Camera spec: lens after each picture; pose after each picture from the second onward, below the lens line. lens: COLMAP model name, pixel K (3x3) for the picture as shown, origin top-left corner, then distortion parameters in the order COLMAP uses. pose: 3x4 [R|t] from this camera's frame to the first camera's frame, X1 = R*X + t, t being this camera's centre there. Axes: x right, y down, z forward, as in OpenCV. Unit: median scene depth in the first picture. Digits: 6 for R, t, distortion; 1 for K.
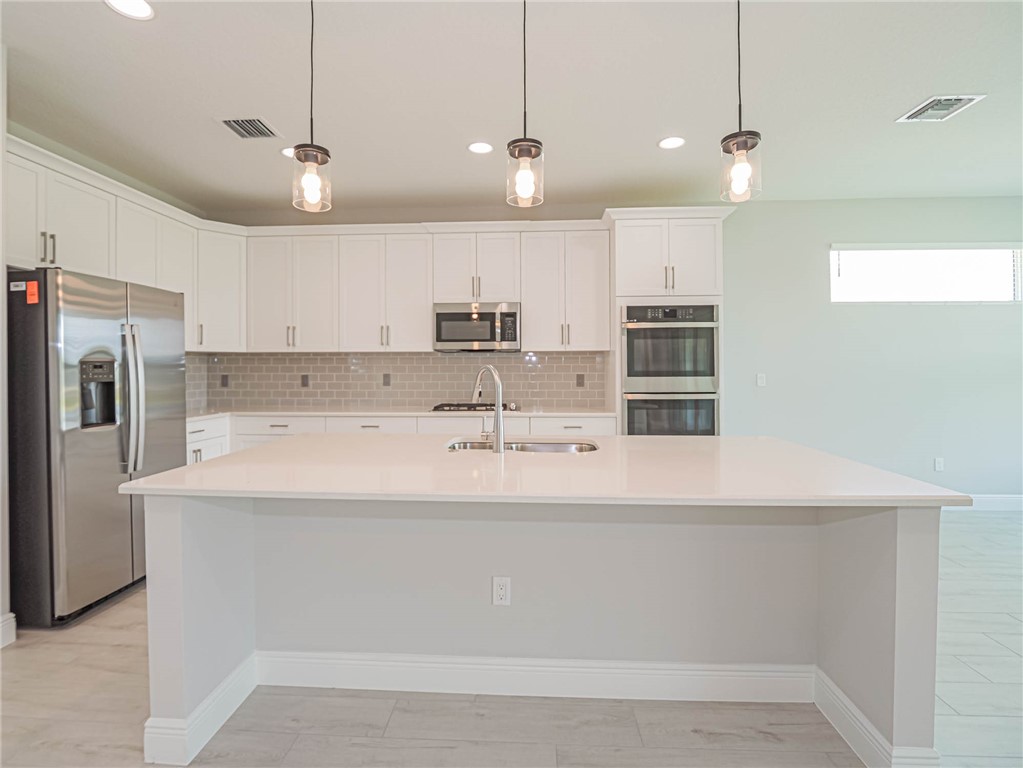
lens RADIAL K [[492.5, 0, 551.9], [0, 492.5, 361.3], [0, 0, 1]] dist [-0.008551, -0.001704]
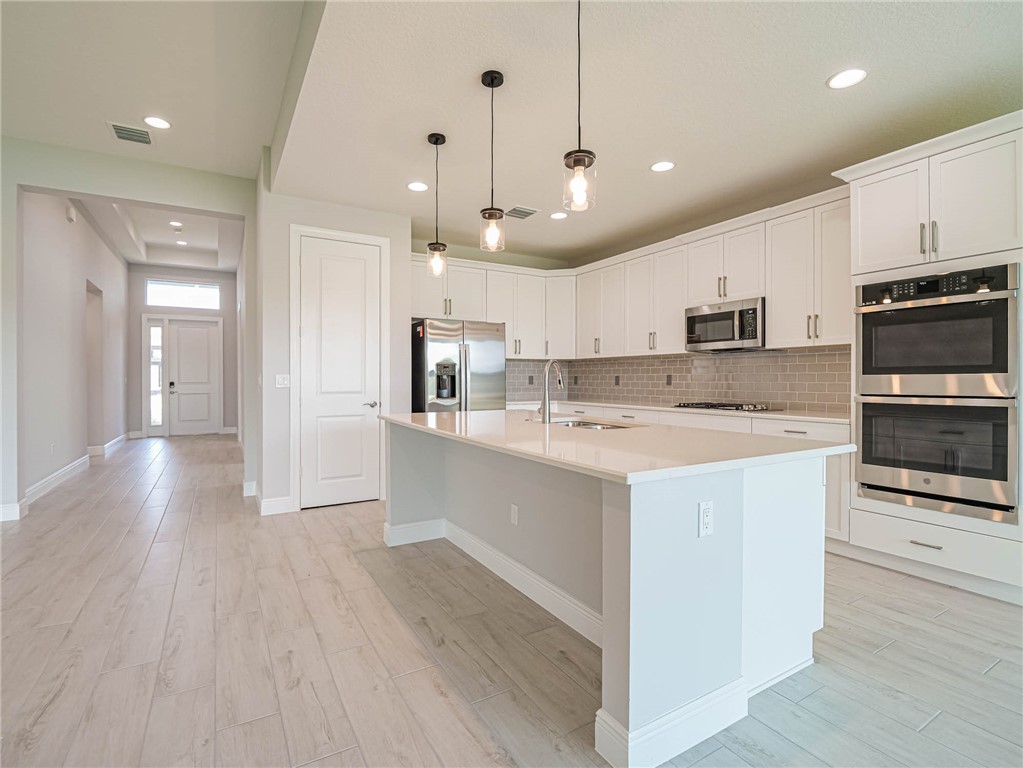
lens RADIAL K [[492.5, 0, 512.9], [0, 492.5, 373.3], [0, 0, 1]] dist [-0.008551, -0.001704]
pose [[0.557259, -0.006654, -0.830312, 0.484760], [0.010908, 0.999940, -0.000693, 0.023427], [0.830267, -0.008671, 0.557298, 0.085789]]
